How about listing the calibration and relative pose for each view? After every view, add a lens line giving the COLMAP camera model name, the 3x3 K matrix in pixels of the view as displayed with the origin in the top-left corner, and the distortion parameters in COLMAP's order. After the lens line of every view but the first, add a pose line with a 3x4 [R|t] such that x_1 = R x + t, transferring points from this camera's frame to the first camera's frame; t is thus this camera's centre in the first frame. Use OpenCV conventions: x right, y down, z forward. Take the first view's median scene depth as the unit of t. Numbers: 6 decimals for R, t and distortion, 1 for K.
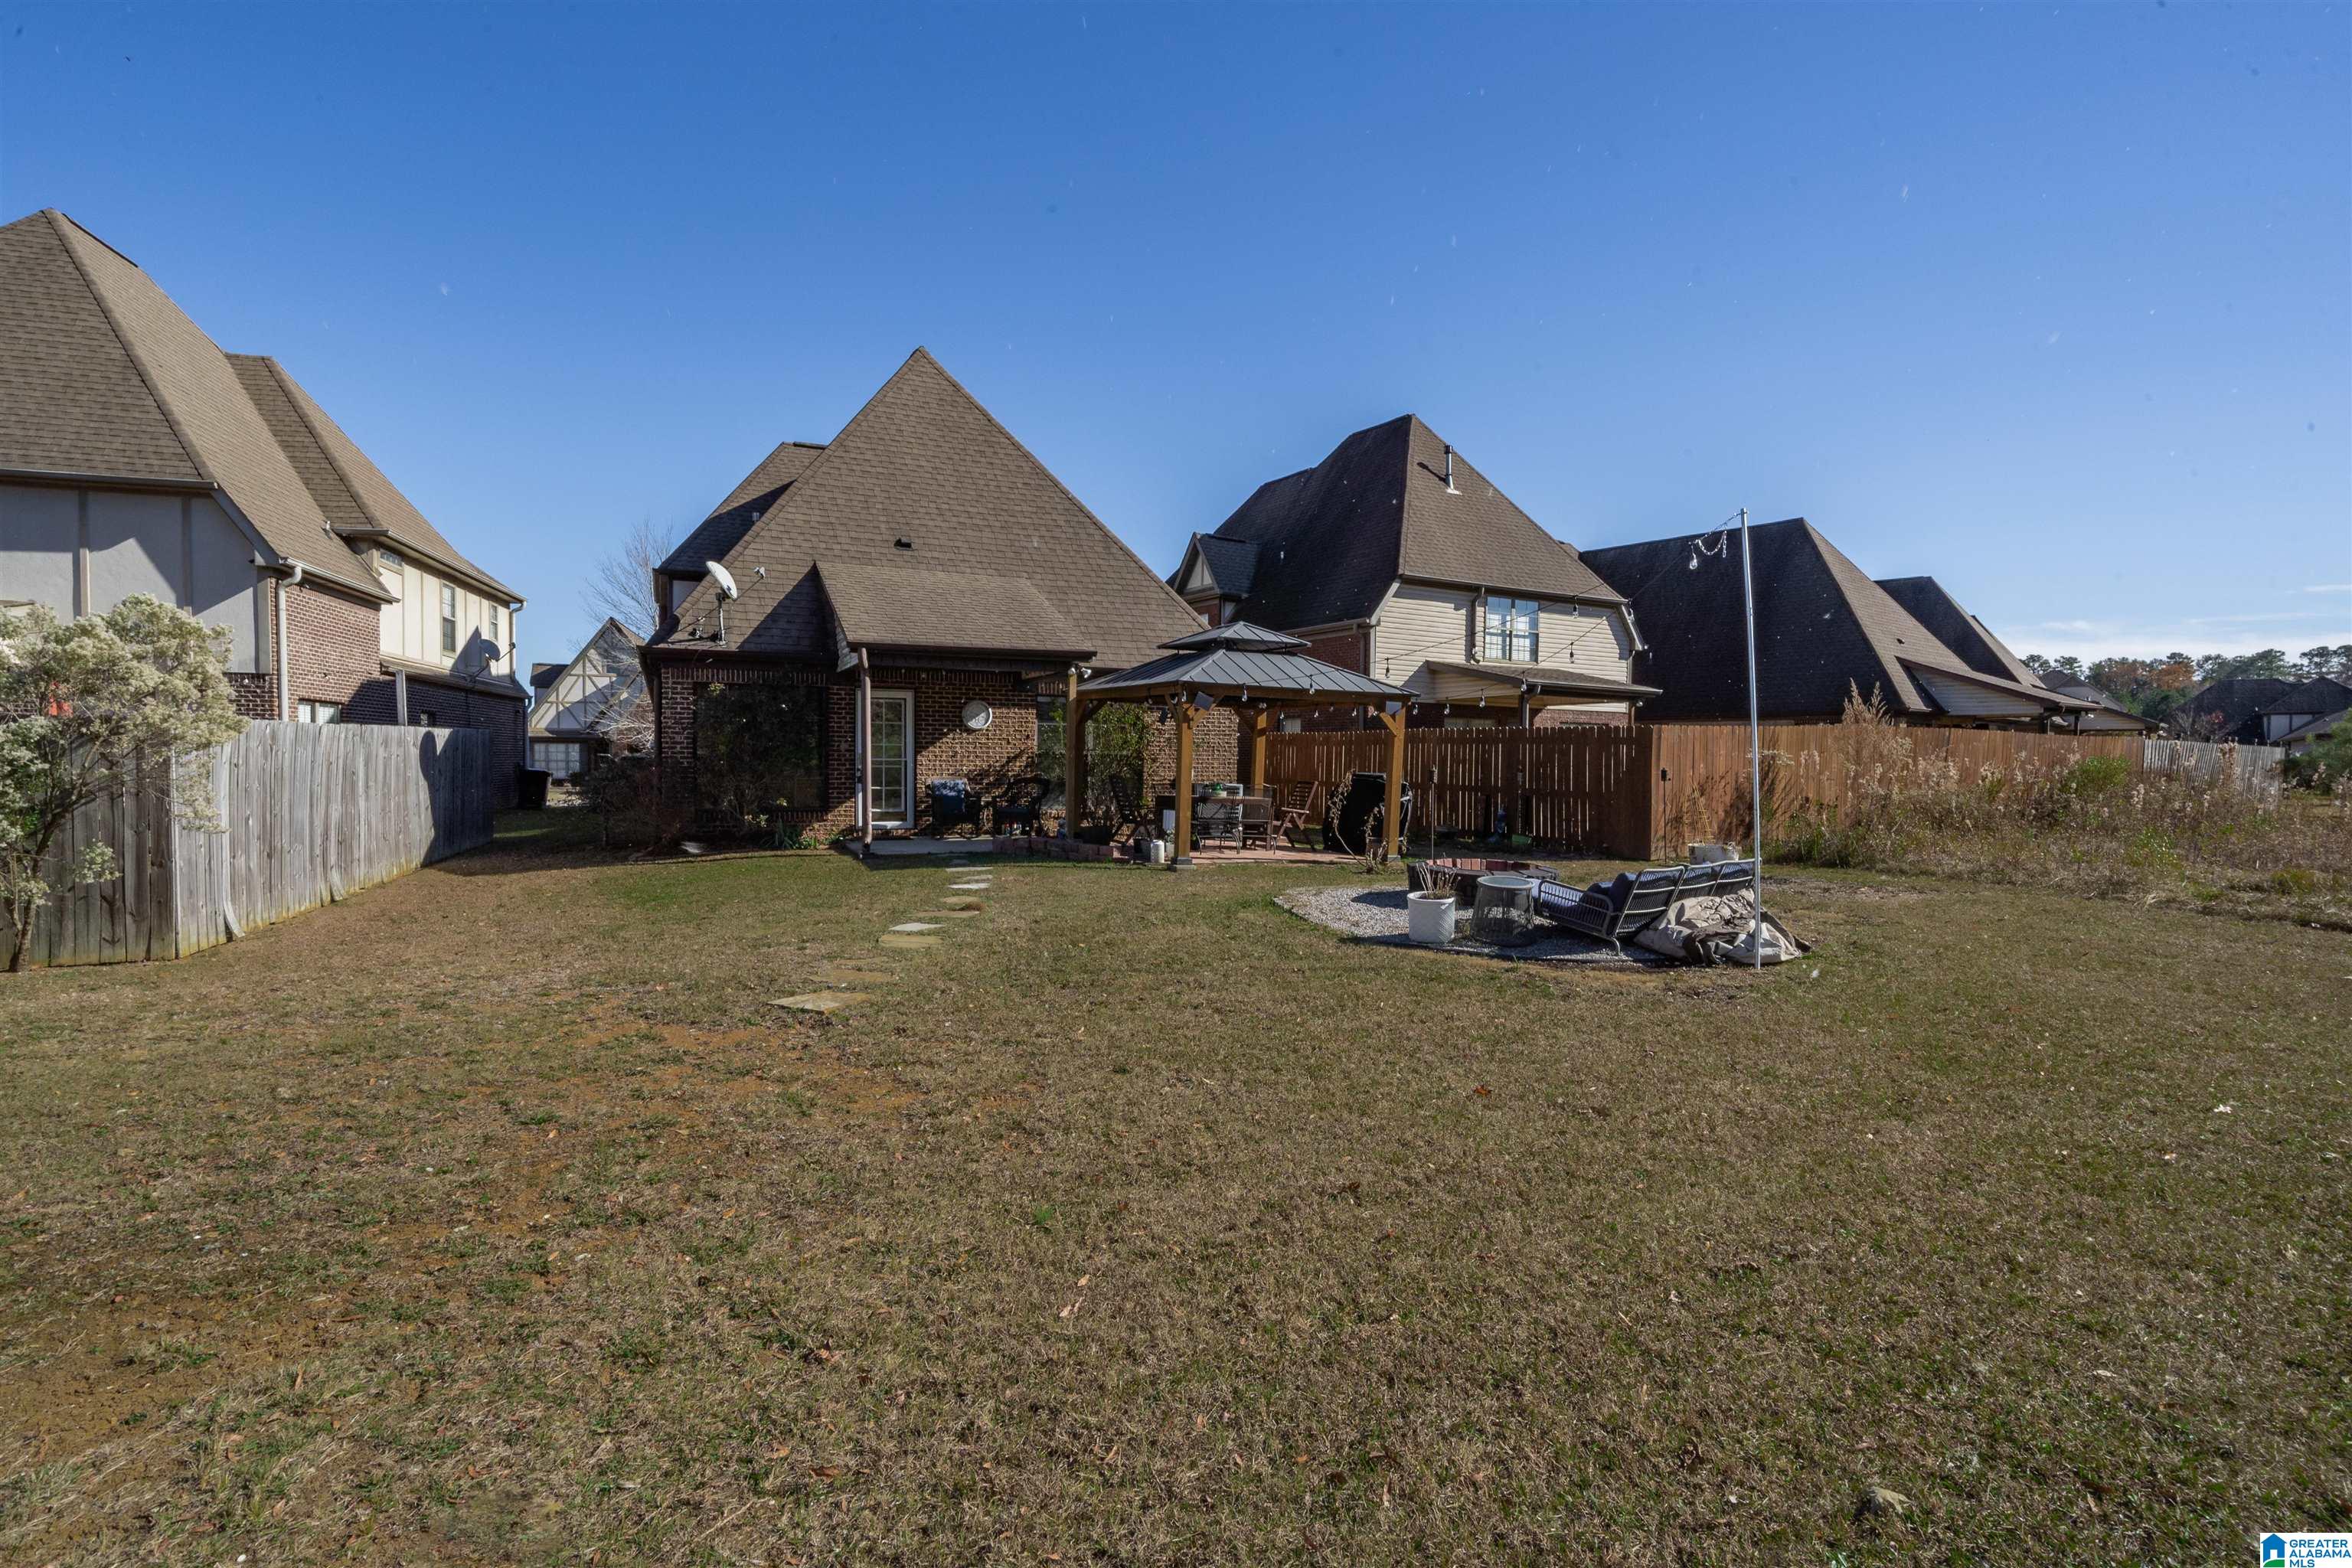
lens RADIAL K [[1191.7, 0, 1170.6], [0, 1191.7, 801.1], [0, 0, 1]] dist [0.011504, 0.000529]
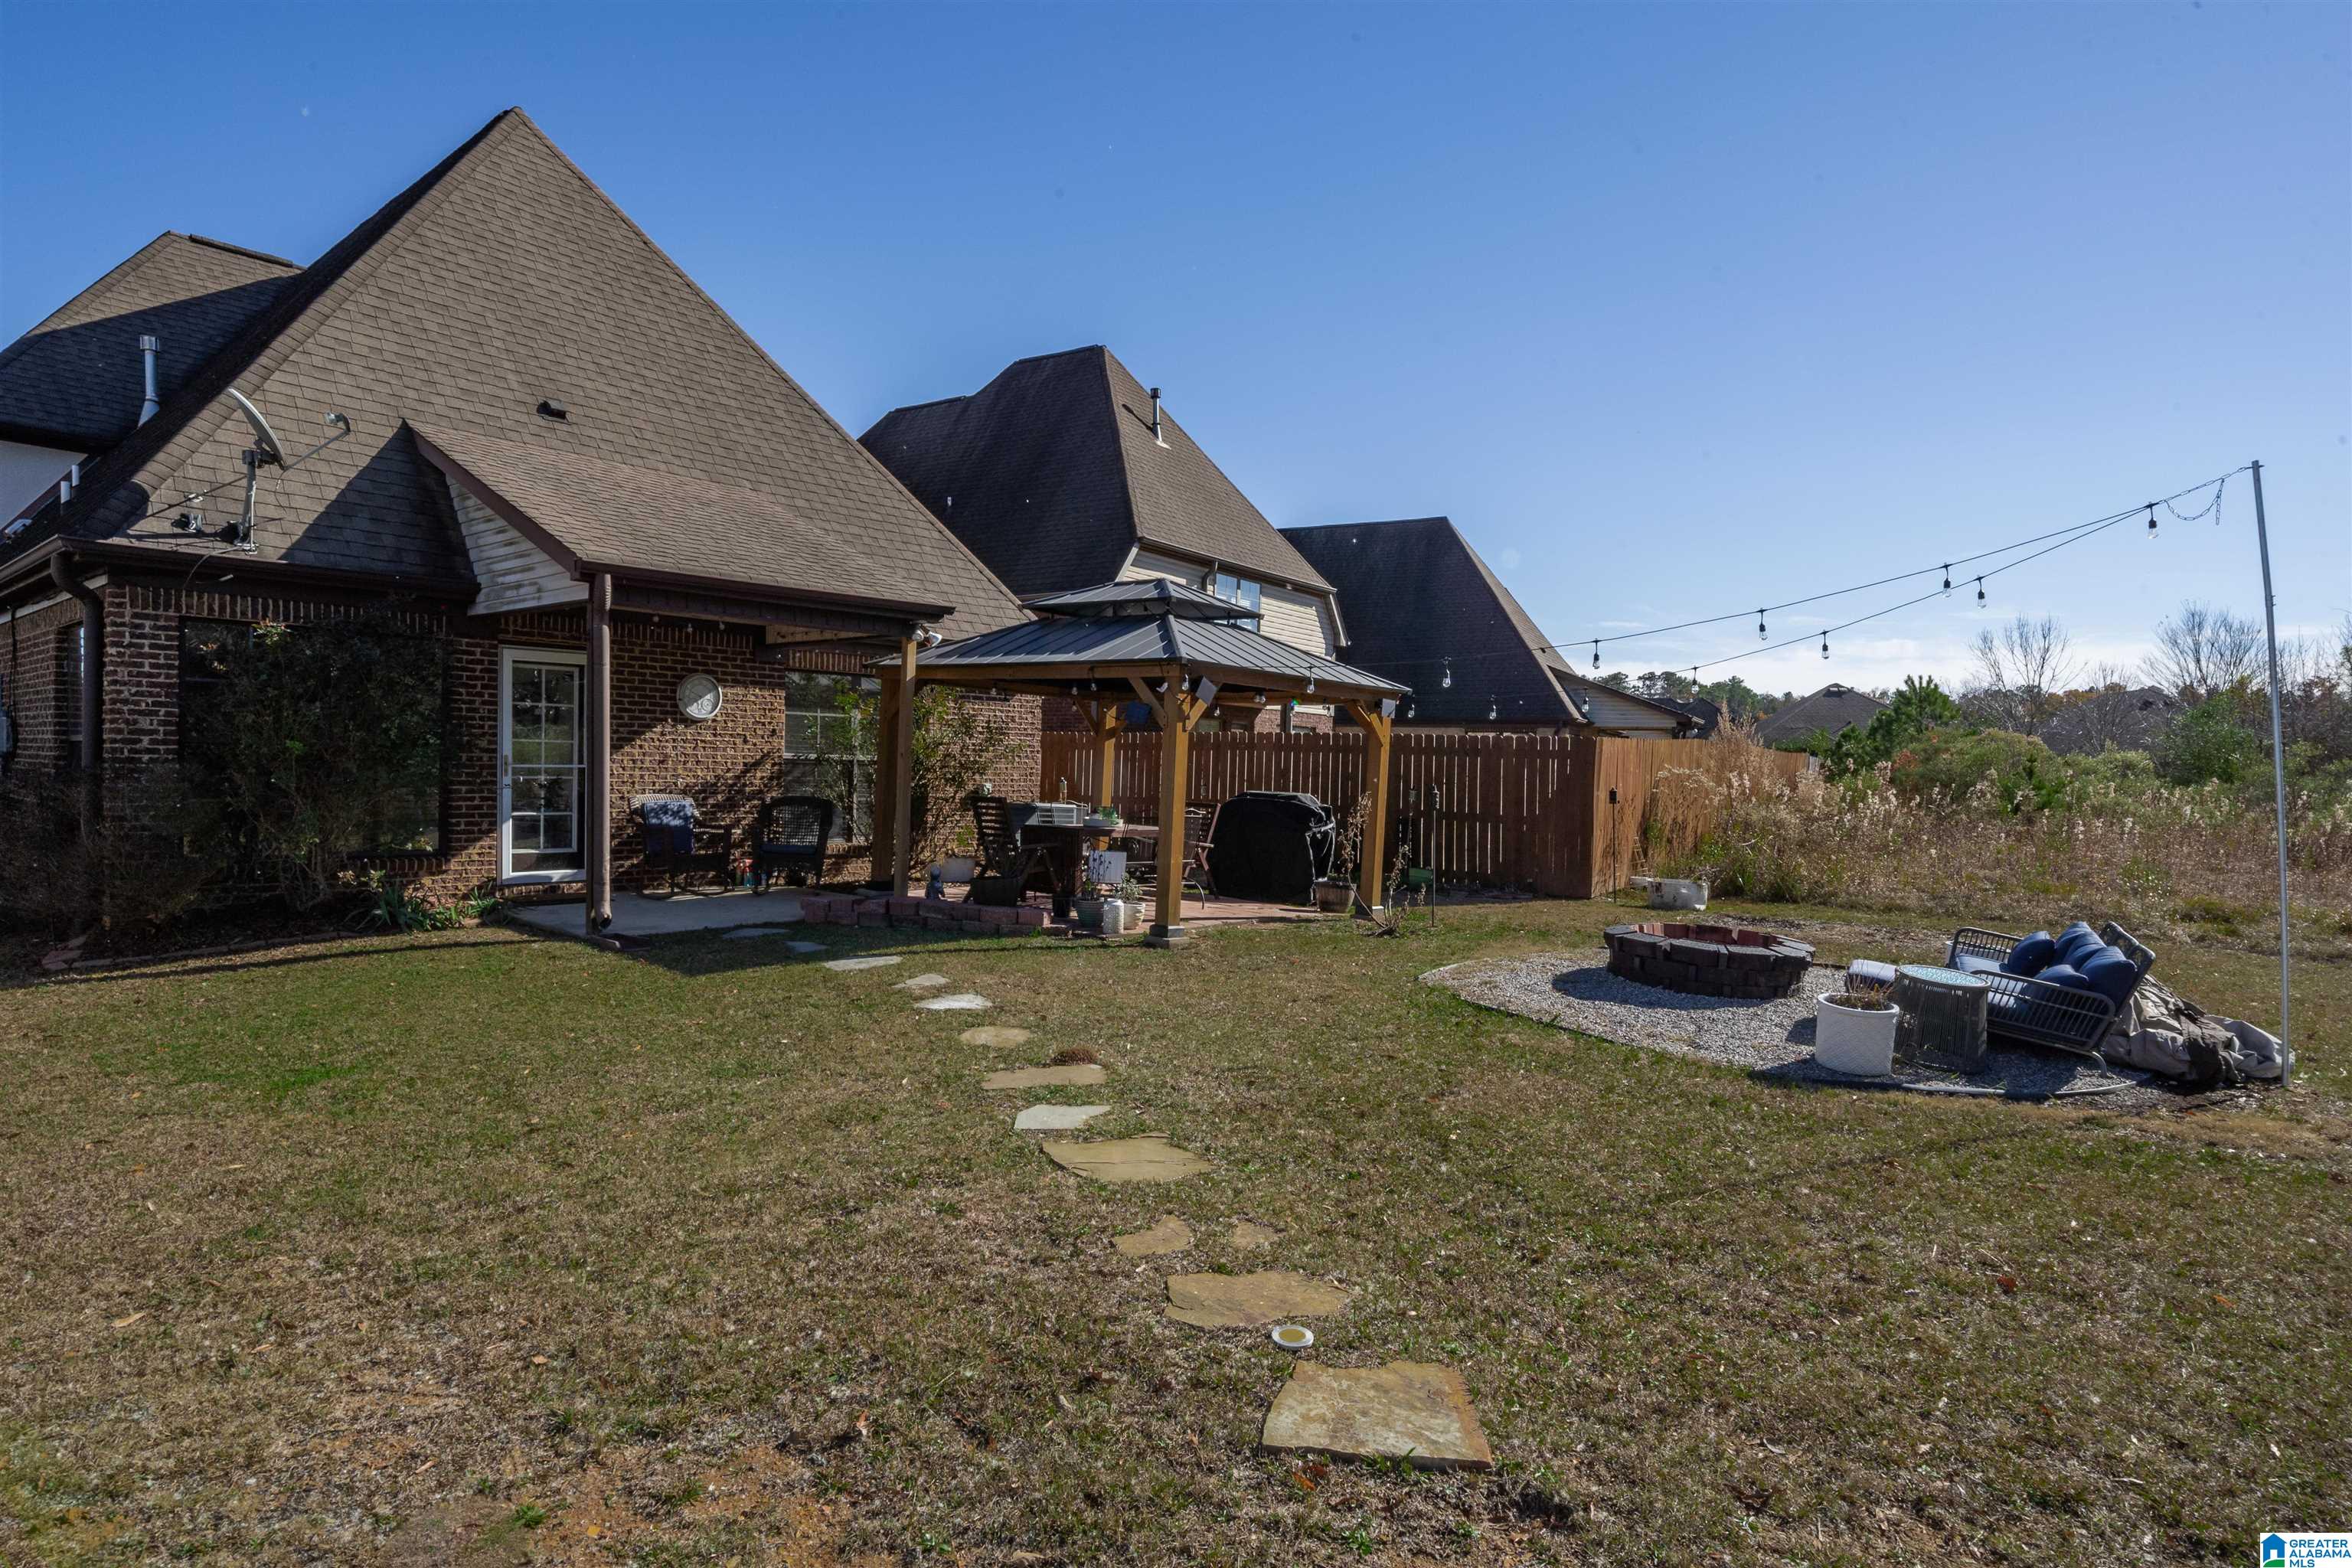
lens RADIAL K [[1317.3, 0, 1181.1], [0, 1317.3, 789.7], [0, 0, 1]] dist [0.012828, -0.003346]
pose [[0.898802, 0.002799, 0.438346, -0.241155], [0.000841, 0.999967, -0.008111, -0.017287], [-0.438354, 0.007659, 0.898770, 0.265216]]
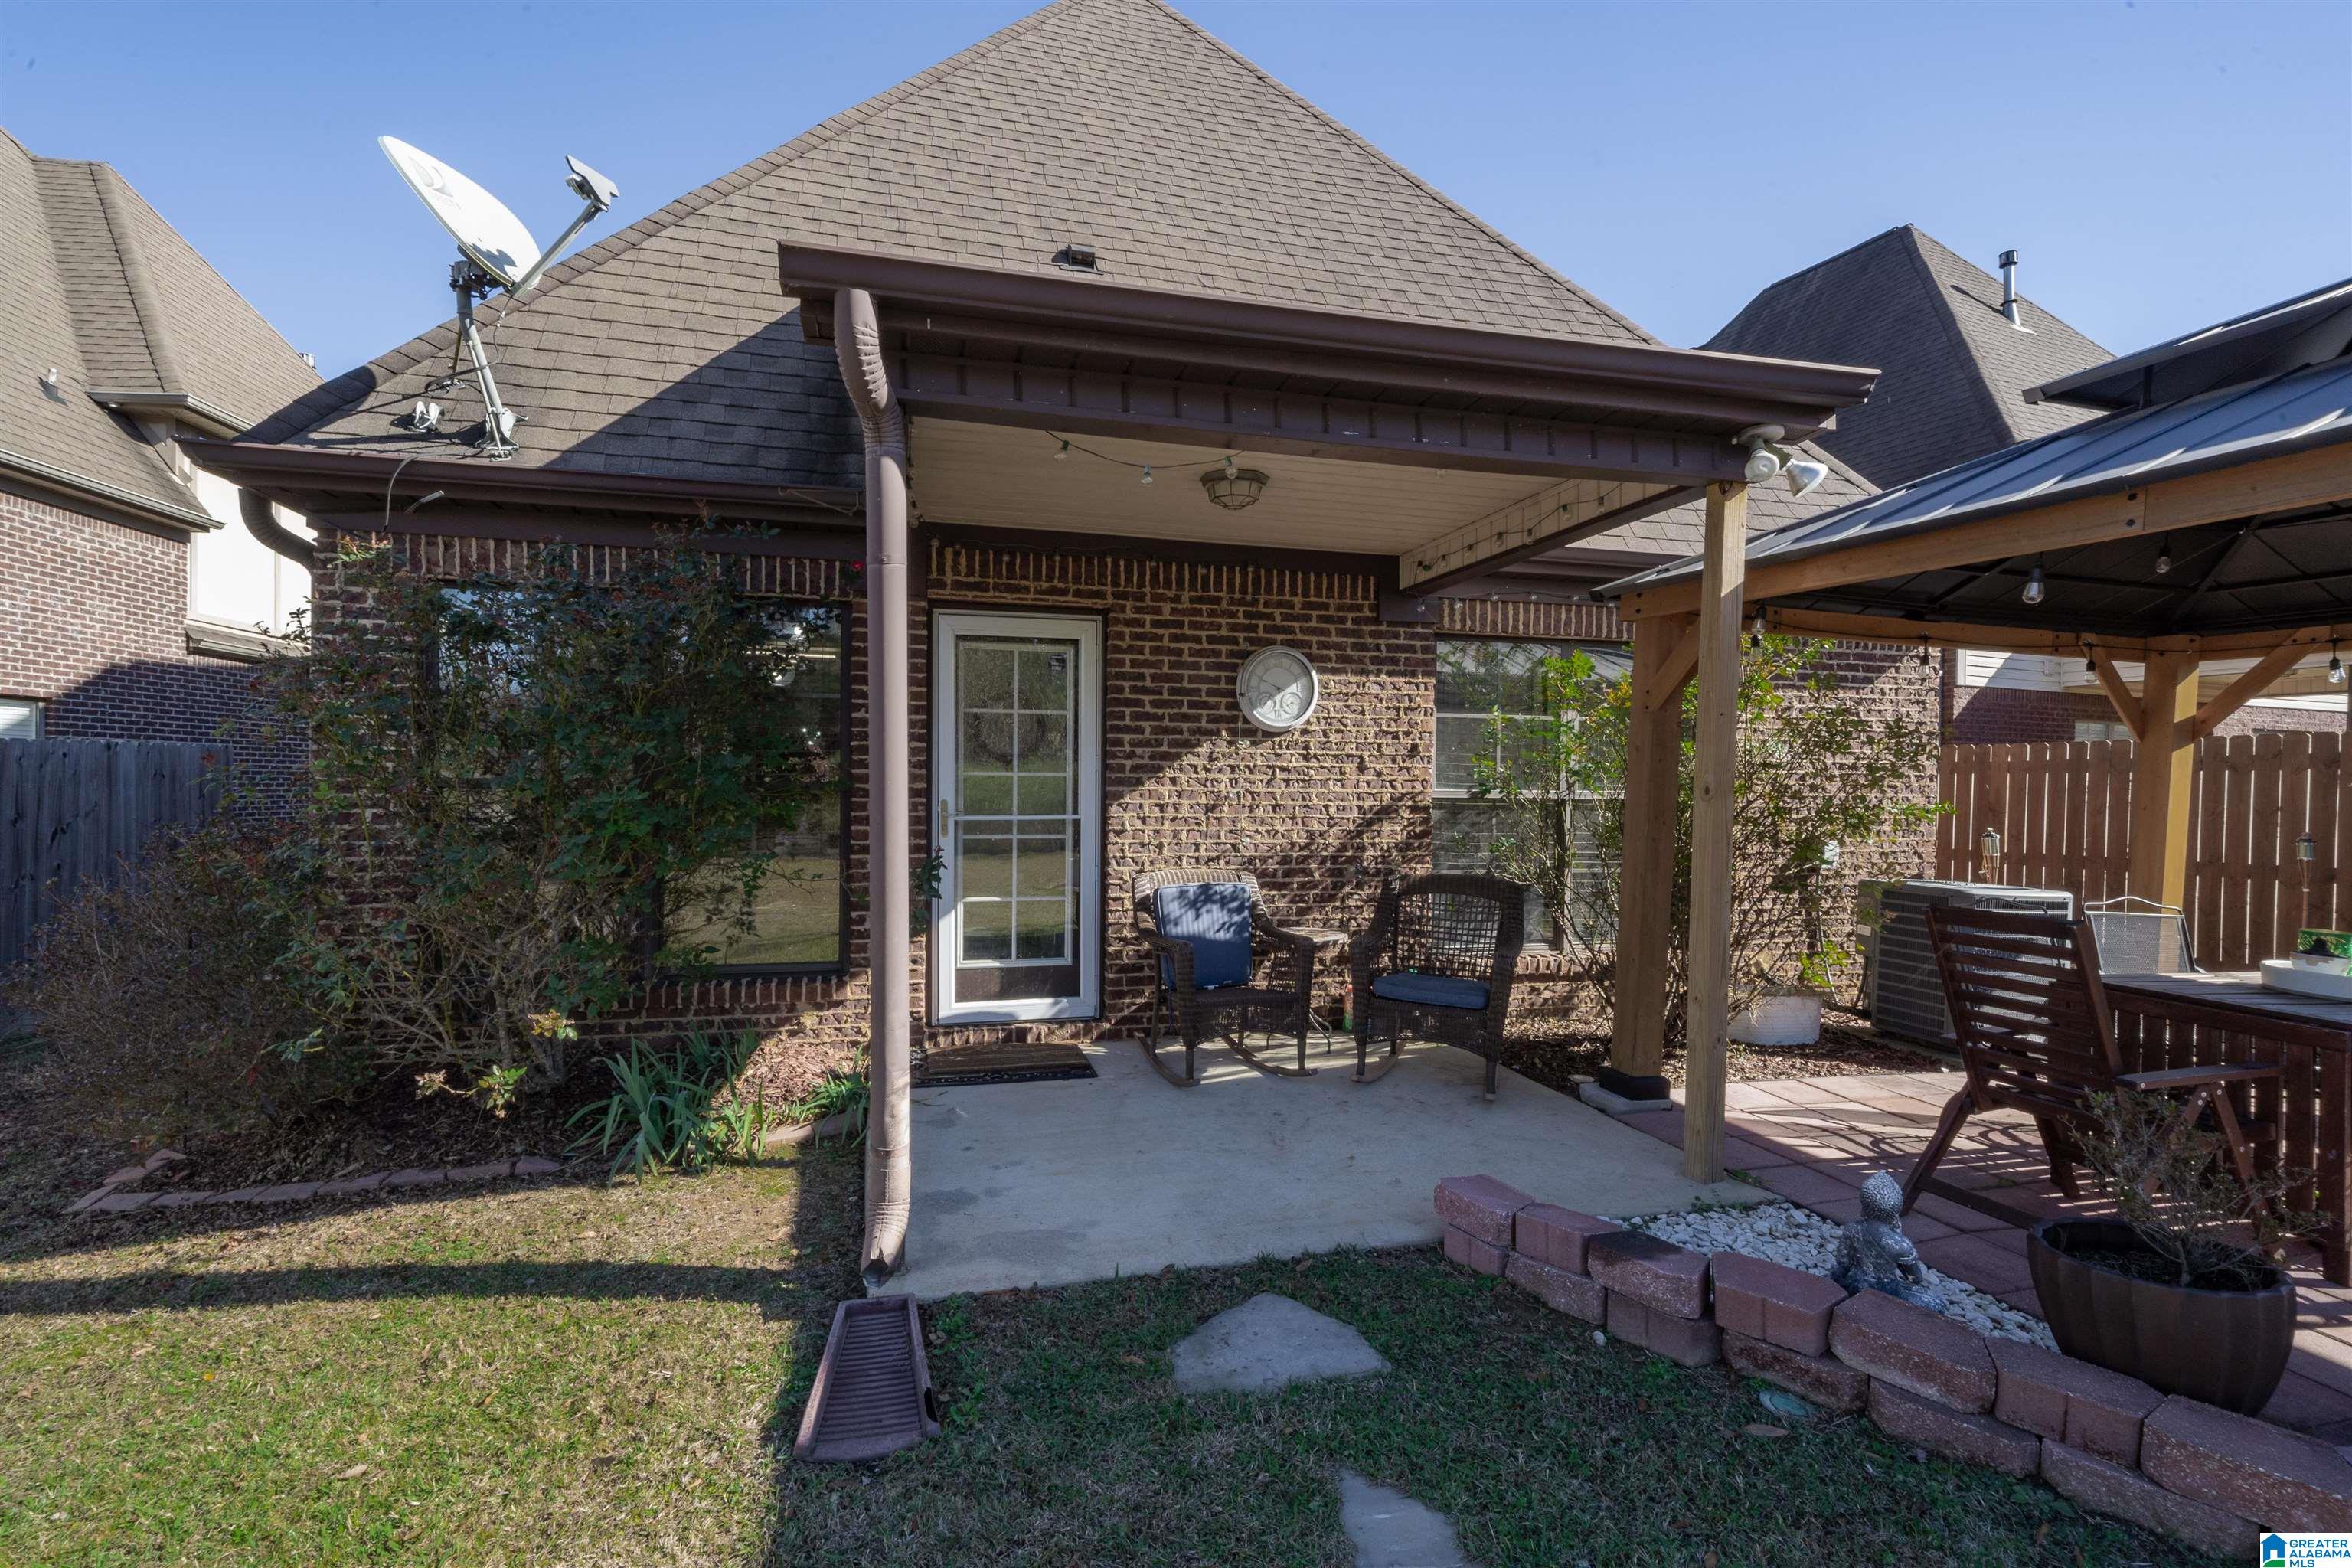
lens RADIAL K [[1045.7, 0, 1164.2], [0, 1045.7, 802.0], [0, 0, 1]] dist [0.007805, -0.000117]
pose [[0.989940, 0.002136, -0.141469, -0.153416], [-0.004860, 0.999809, -0.018913, -0.033680], [0.141402, 0.019411, 0.989762, 0.700681]]
